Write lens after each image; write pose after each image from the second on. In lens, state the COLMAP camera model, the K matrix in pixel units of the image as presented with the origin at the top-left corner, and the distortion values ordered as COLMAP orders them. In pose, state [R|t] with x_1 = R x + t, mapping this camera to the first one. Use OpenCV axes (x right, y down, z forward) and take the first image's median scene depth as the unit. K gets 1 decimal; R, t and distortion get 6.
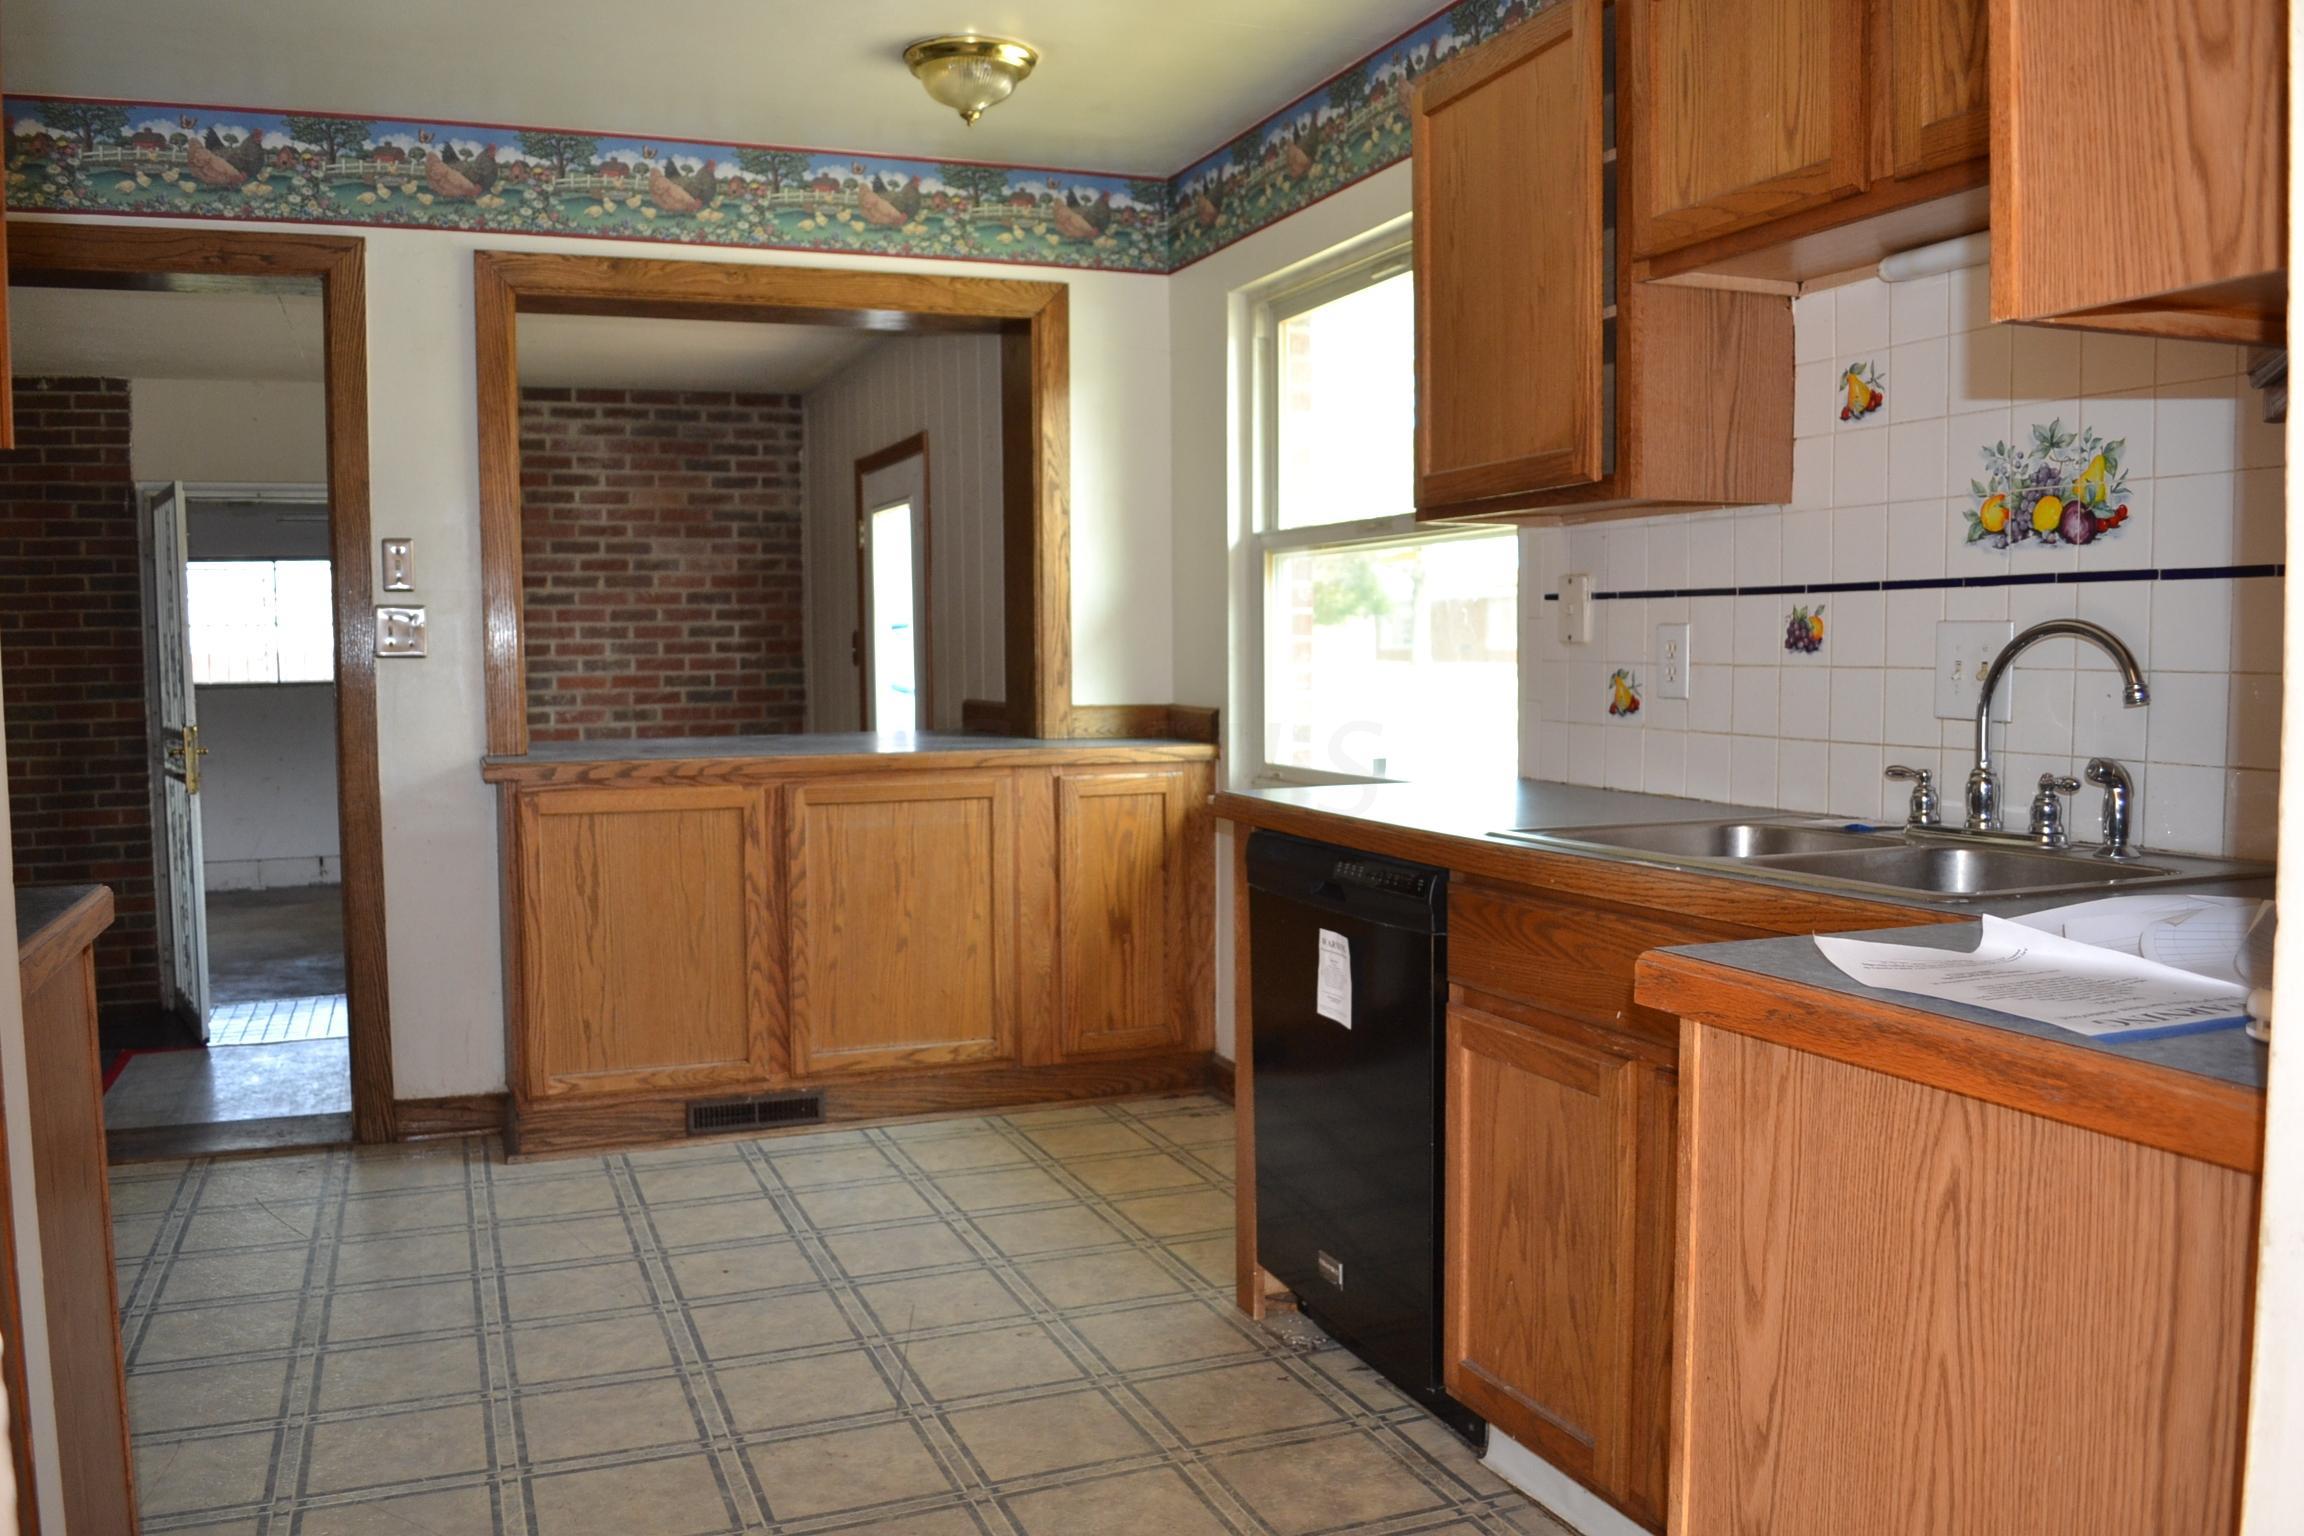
lens RADIAL K [[1821.1, 0, 1136.6], [0, 1821.1, 772.5], [0, 0, 1]] dist [-0.086189, 0.002939]
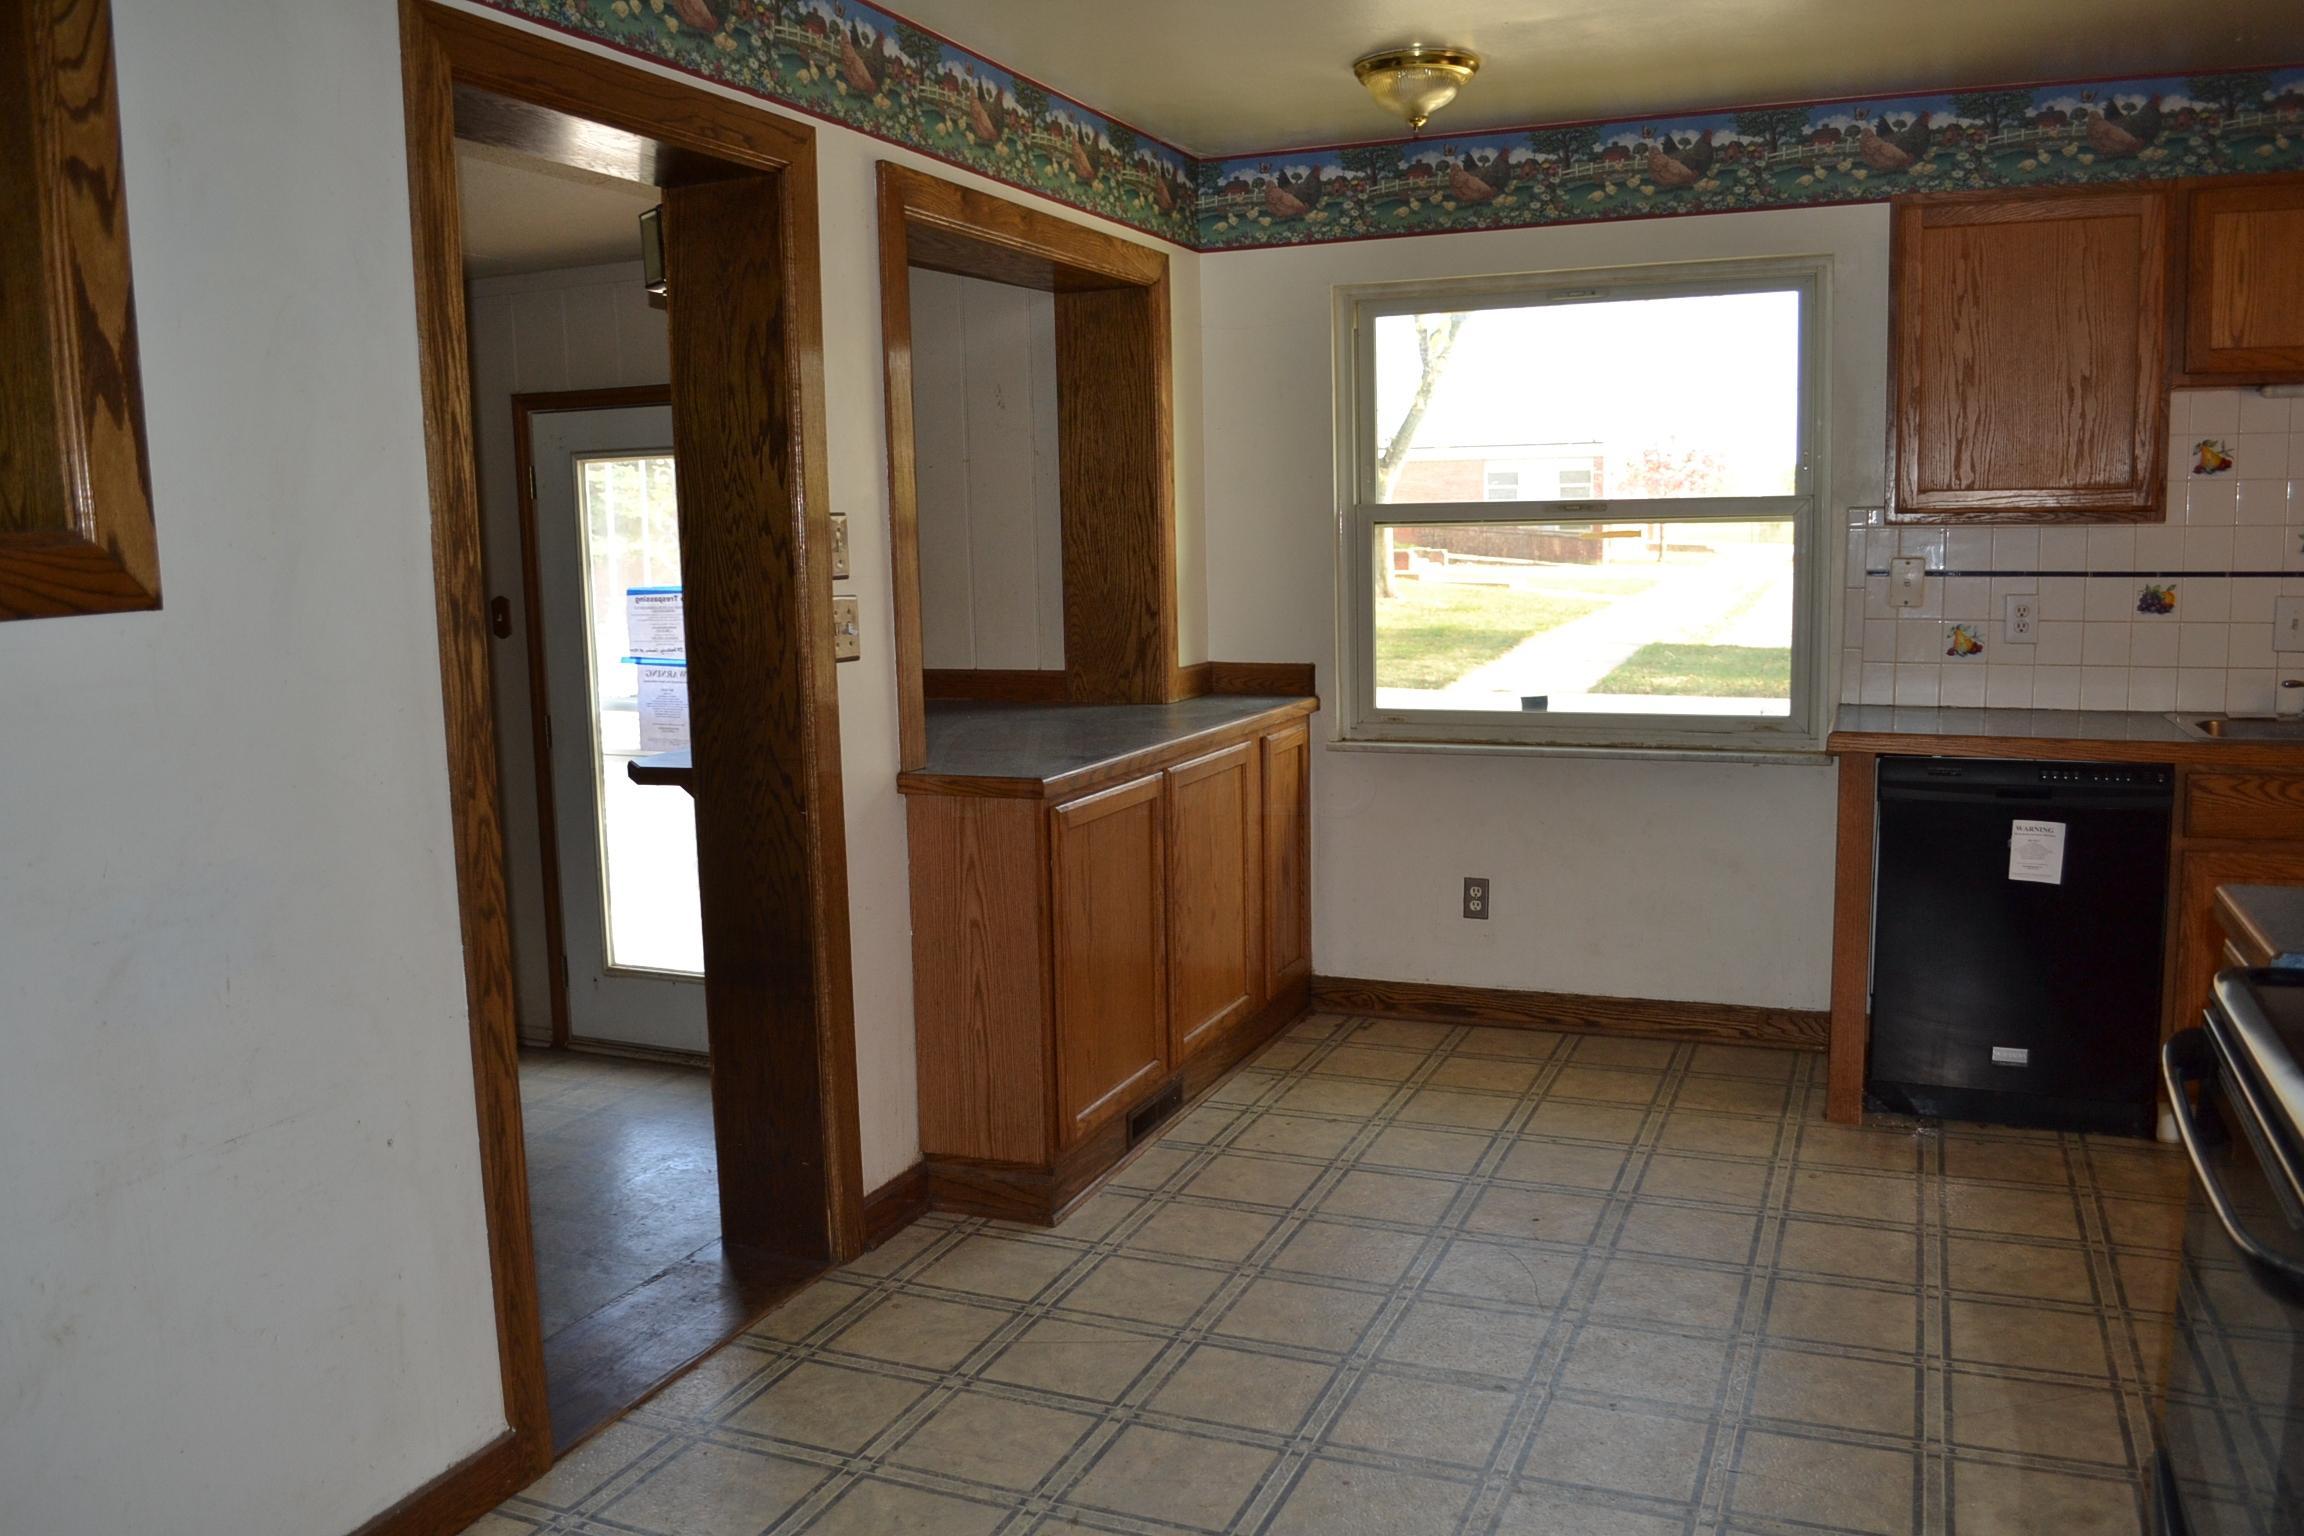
lens RADIAL K [[1821.1, 0, 1136.6], [0, 1821.1, 772.5], [0, 0, 1]] dist [-0.086189, 0.002939]
pose [[0.704759, -0.101776, 0.702108, -0.929274], [0.066087, 0.994771, 0.077864, -0.071565], [-0.706362, -0.008475, 0.707800, 0.340805]]
